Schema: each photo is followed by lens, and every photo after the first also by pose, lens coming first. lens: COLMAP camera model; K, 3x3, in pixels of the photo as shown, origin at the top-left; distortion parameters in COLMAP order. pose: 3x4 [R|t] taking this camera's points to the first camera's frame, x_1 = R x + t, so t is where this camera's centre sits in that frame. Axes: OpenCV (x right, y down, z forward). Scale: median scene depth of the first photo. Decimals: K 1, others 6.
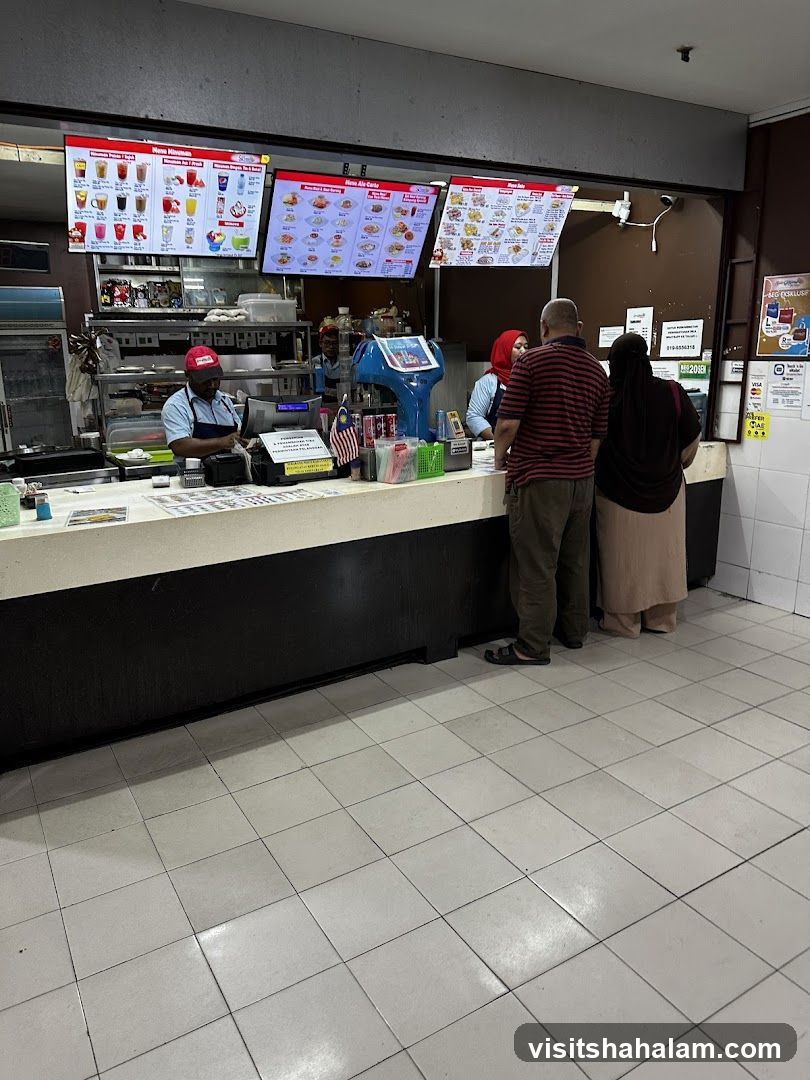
lens RADIAL K [[771.0, 0, 405.0], [0, 771.0, 538.9], [0, 0, 1]] dist [0.011526, -0.004779]
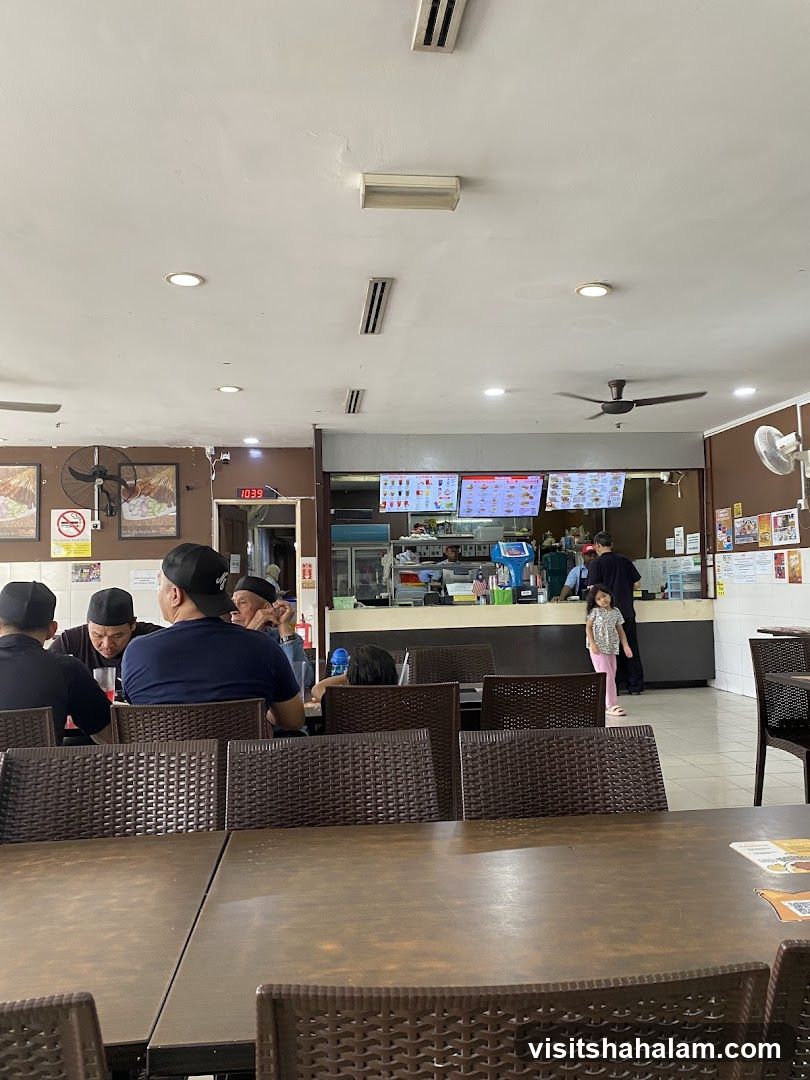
lens RADIAL K [[771.0, 0, 404.0], [0, 771.0, 541.5], [0, 0, 1]] dist [0.011526, -0.004779]
pose [[0.912370, -0.017667, -0.408985, 0.540765], [-0.096971, 0.961306, -0.257851, 0.293472], [0.397716, 0.274916, 0.875353, -0.929180]]
